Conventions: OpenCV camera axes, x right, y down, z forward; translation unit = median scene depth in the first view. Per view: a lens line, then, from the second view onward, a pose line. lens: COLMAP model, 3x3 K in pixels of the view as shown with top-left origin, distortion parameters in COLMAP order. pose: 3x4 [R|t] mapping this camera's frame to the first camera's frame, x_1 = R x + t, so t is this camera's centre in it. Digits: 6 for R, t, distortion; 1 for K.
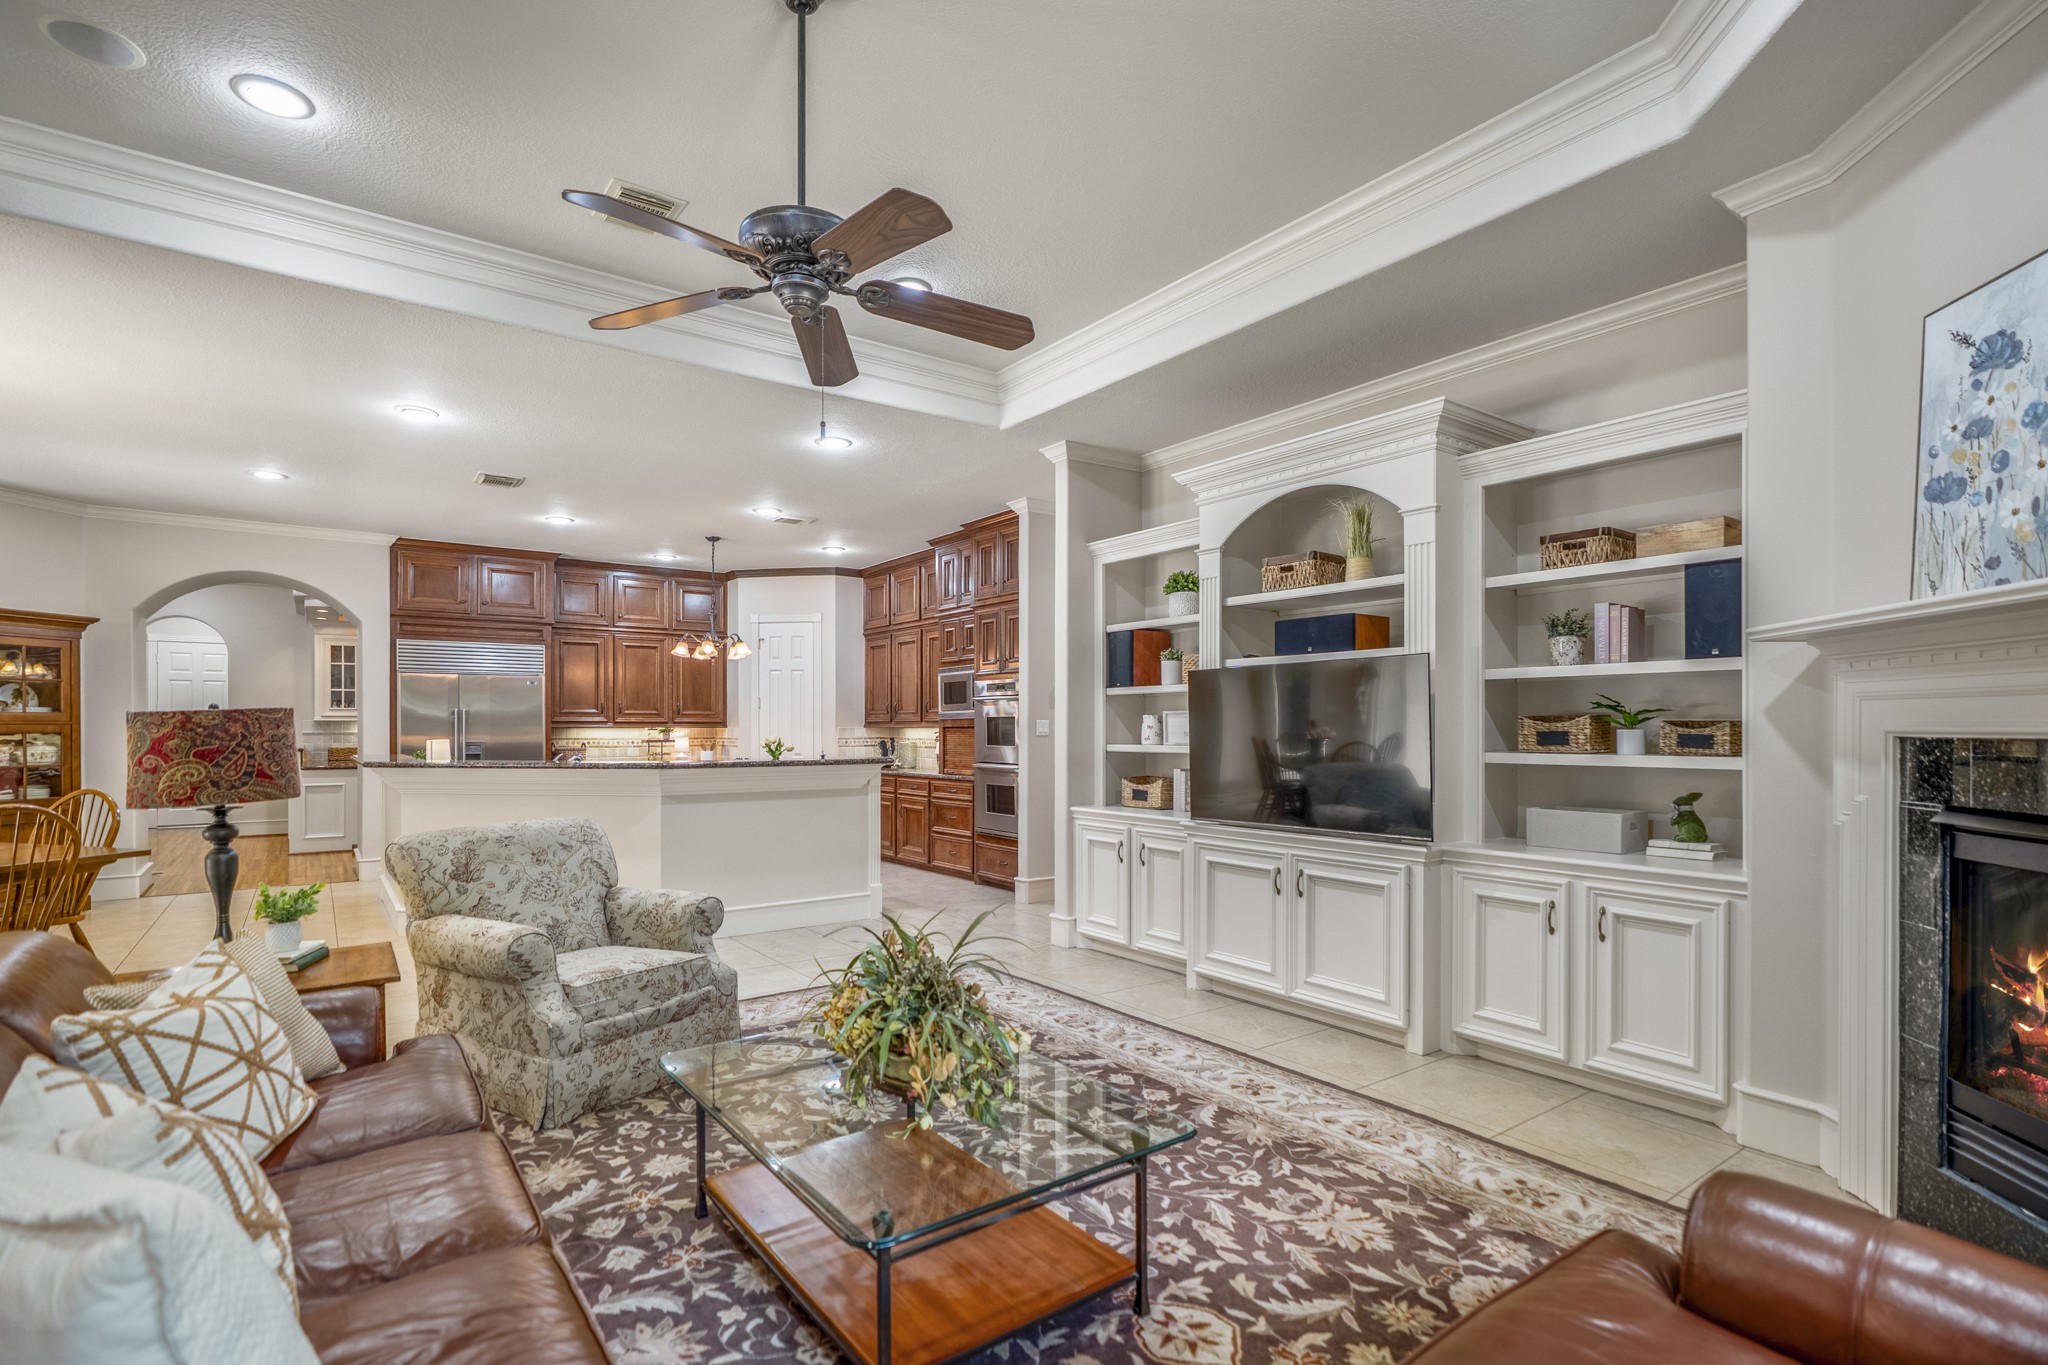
lens RADIAL K [[977.4, 0, 1014.5], [0, 977.4, 734.5], [0, 0, 1]] dist [-0.000159, -0.000404]
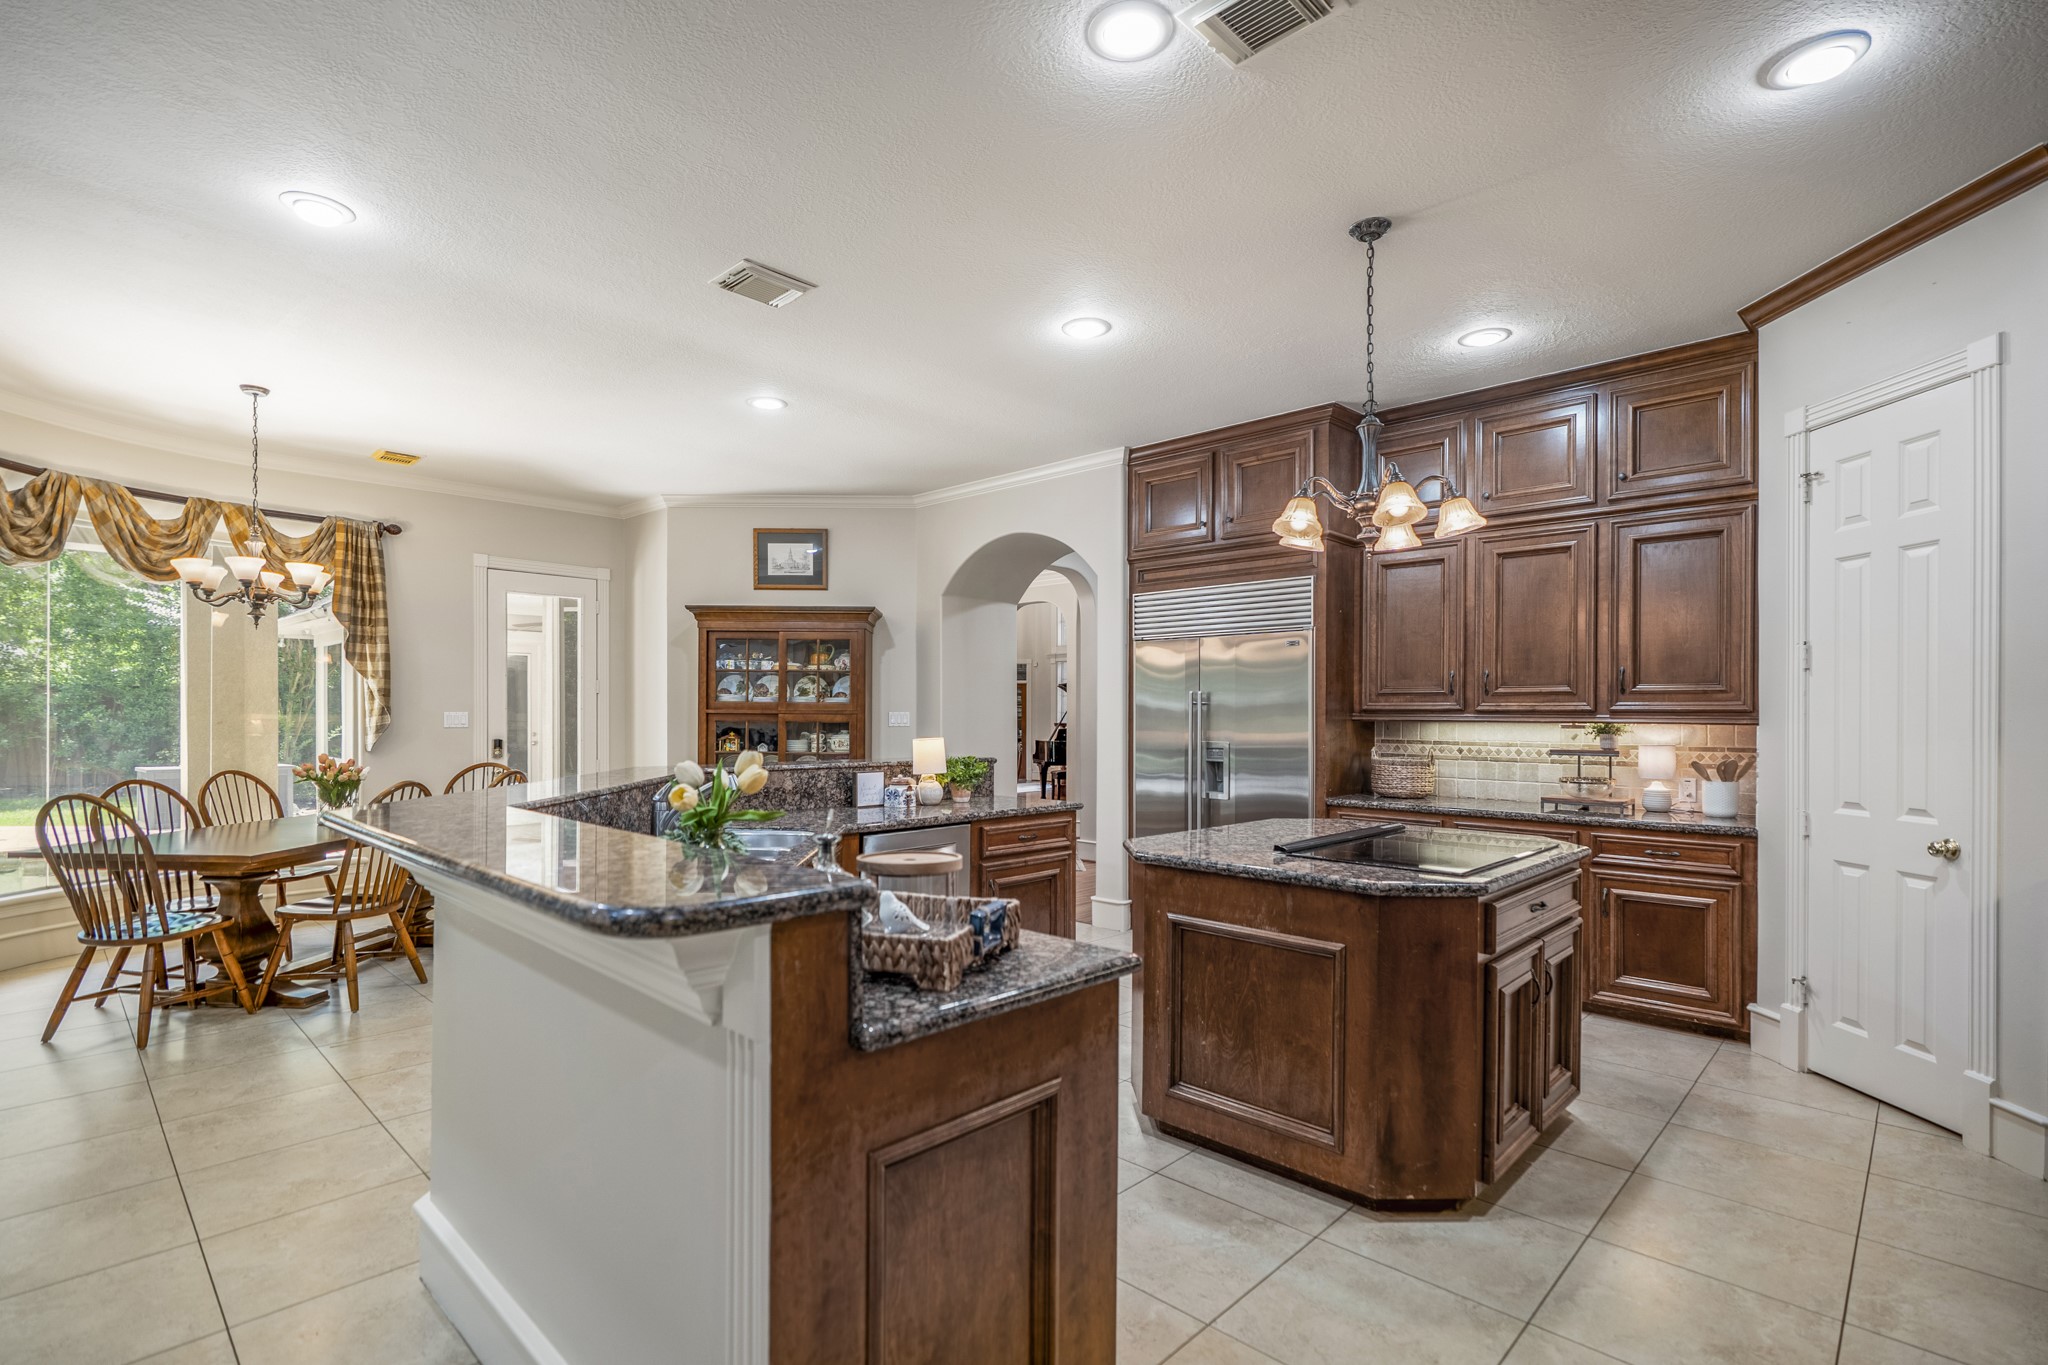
lens RADIAL K [[958.0, 0, 1022.1], [0, 958.0, 720.8], [0, 0, 1]] dist [-0.000517, -0.000165]
pose [[0.173690, 0.005938, -0.984782, 0.032766], [-0.014697, 0.999886, 0.003437, -0.005825], [0.984691, 0.013877, 0.173758, 0.673908]]
